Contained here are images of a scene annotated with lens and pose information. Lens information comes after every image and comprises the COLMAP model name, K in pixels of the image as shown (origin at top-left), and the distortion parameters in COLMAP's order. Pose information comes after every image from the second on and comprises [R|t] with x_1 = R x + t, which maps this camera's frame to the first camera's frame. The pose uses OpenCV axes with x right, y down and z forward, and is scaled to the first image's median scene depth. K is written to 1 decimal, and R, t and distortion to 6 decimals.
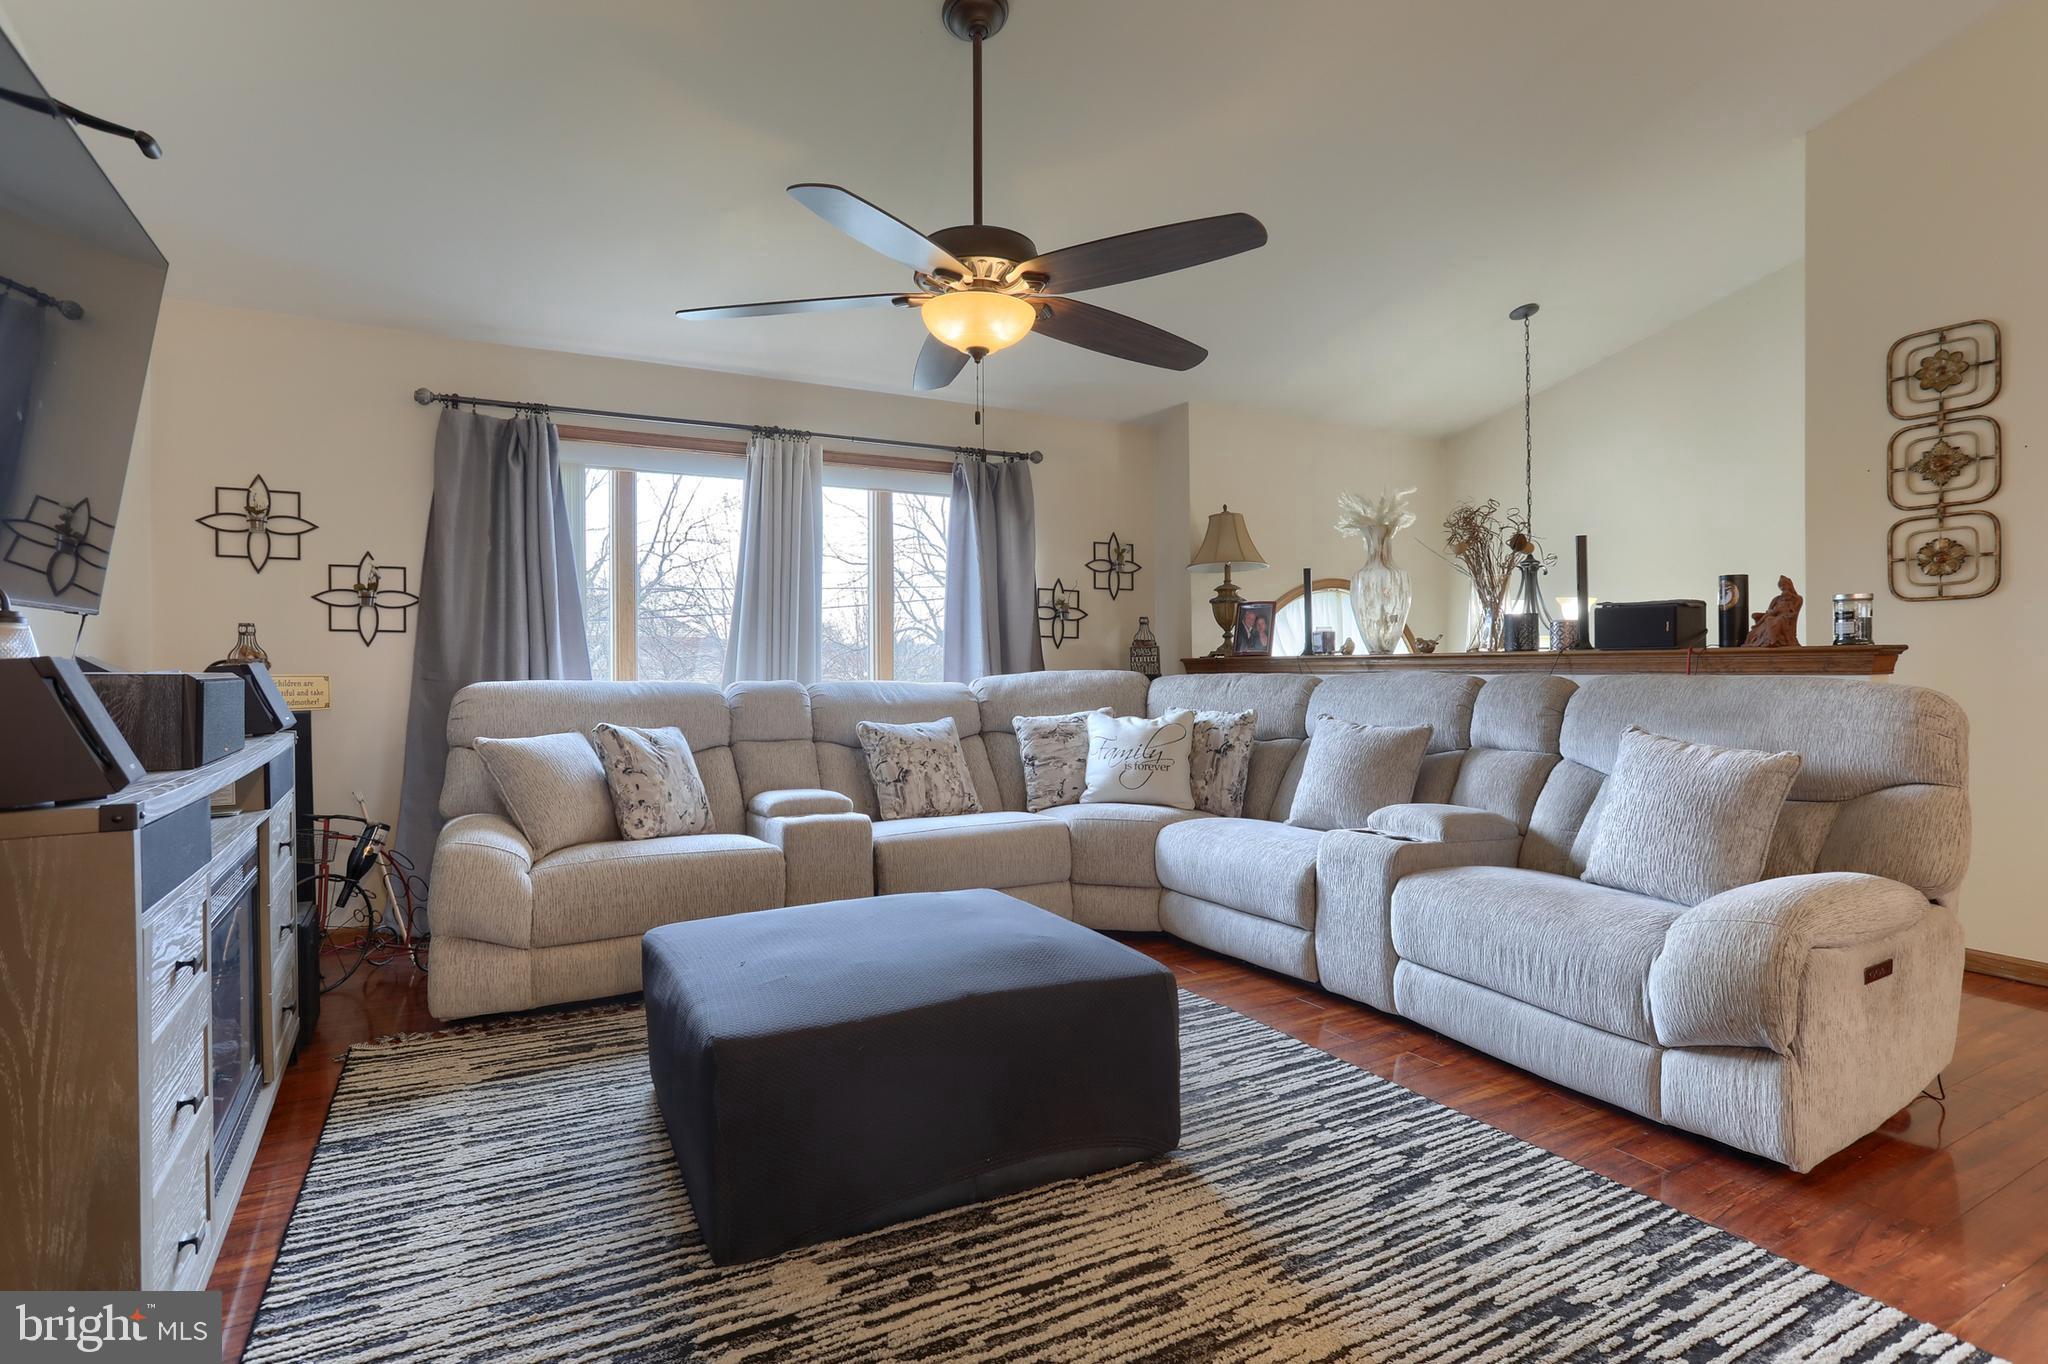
lens RADIAL K [[1019.8, 0, 1030.8], [0, 1019.8, 672.3], [0, 0, 1]] dist [-0.063907, 0.039697]
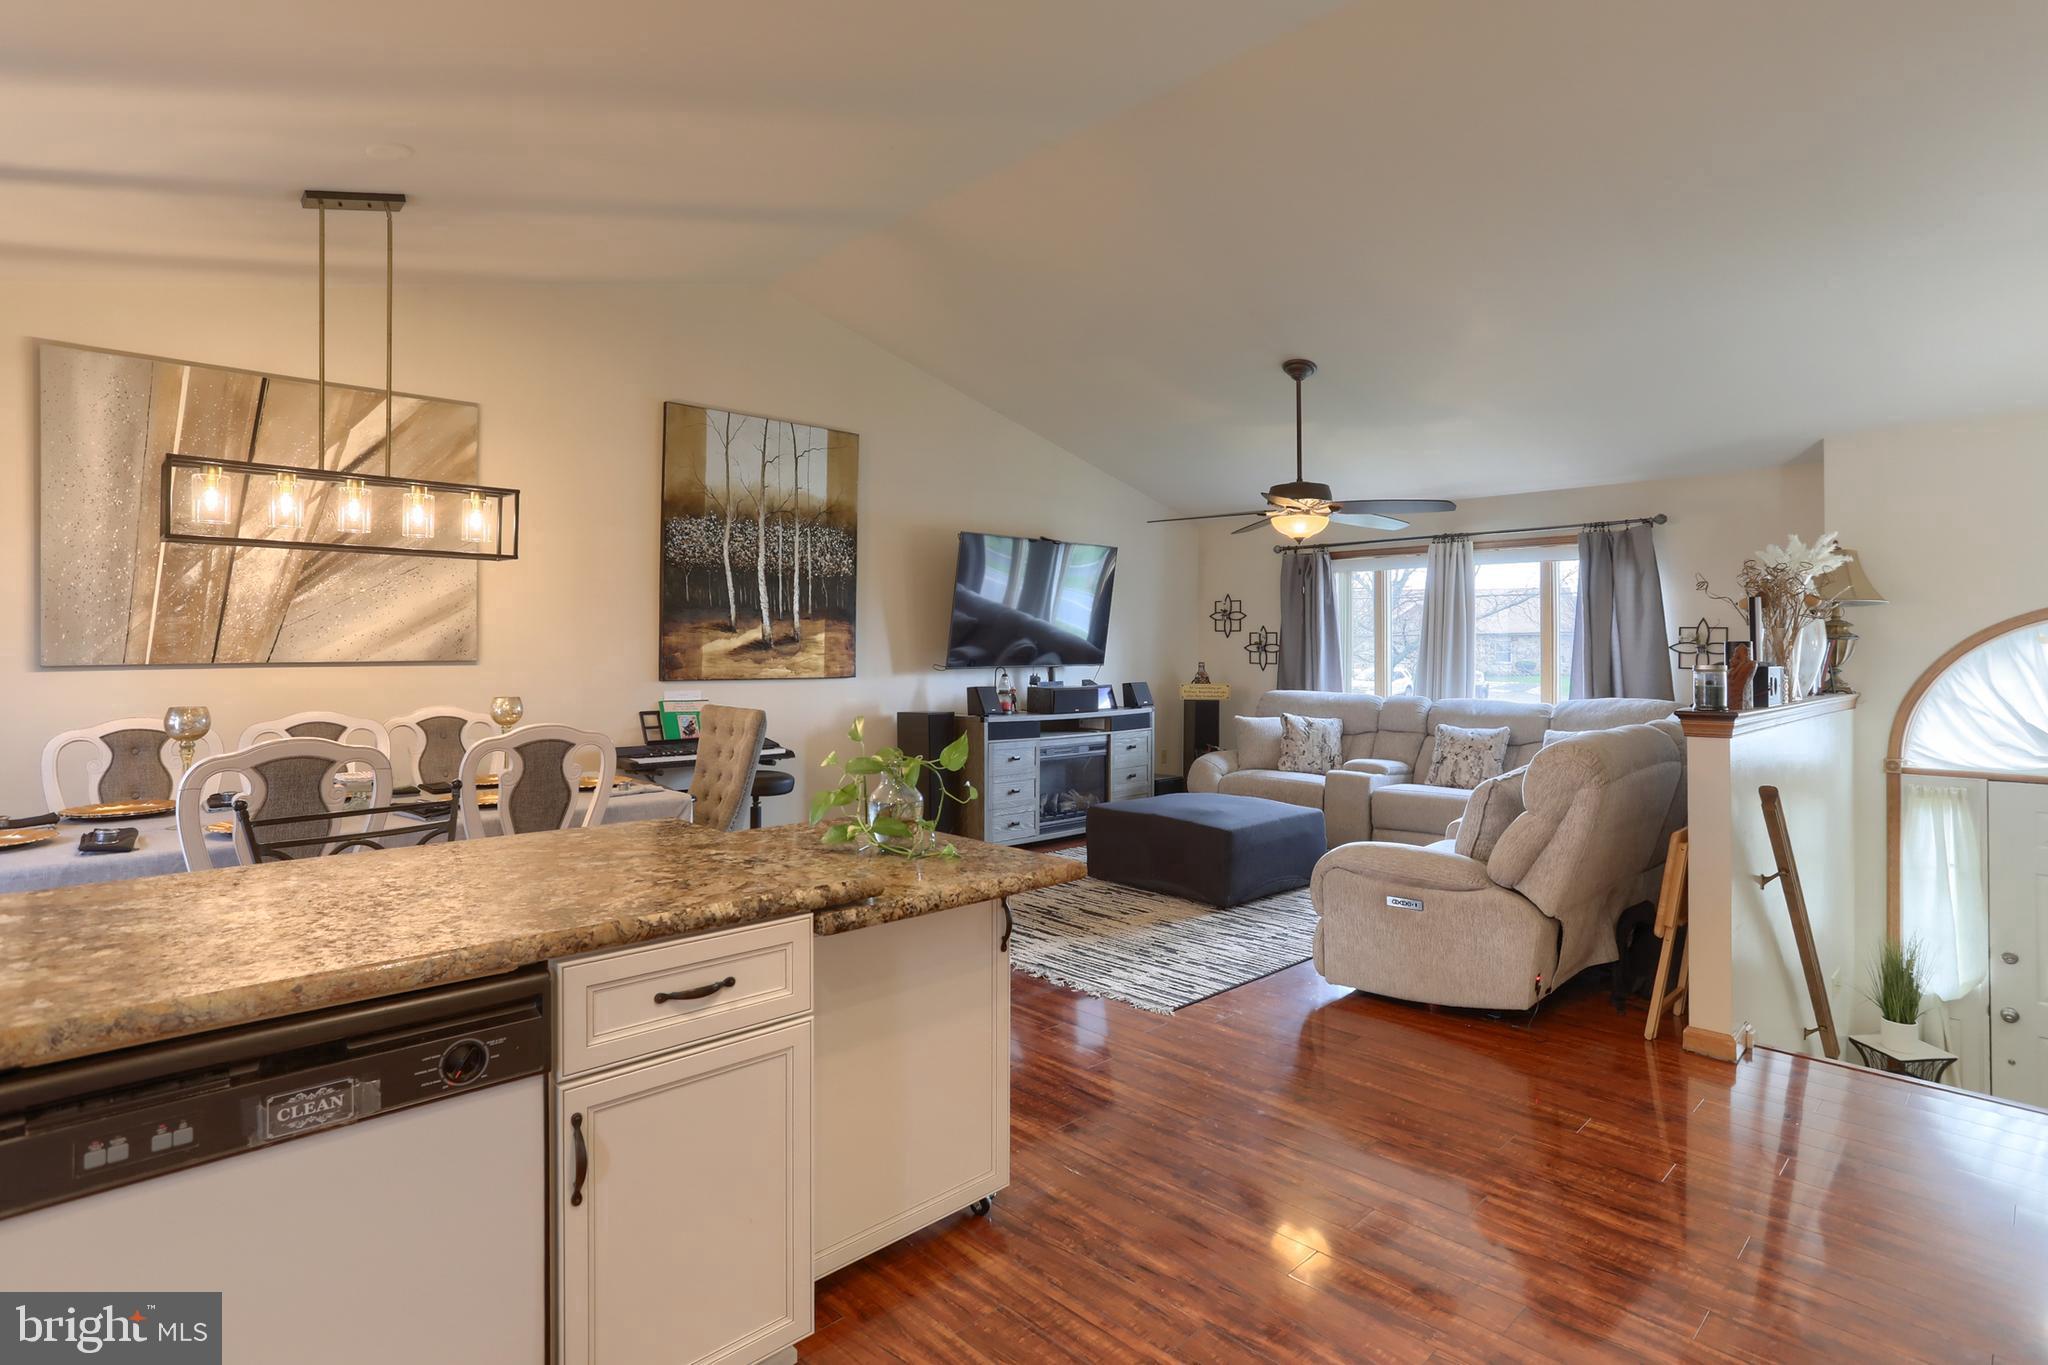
lens RADIAL K [[1034.5, 0, 1030.4], [0, 1034.5, 655.6], [0, 0, 1]] dist [-0.082845, 0.040007]
pose [[0.255091, 0.009361, -0.966872, 1.447489], [-0.013454, 0.999891, 0.006131, -0.071782], [0.966823, 0.011444, 0.255189, -0.029201]]
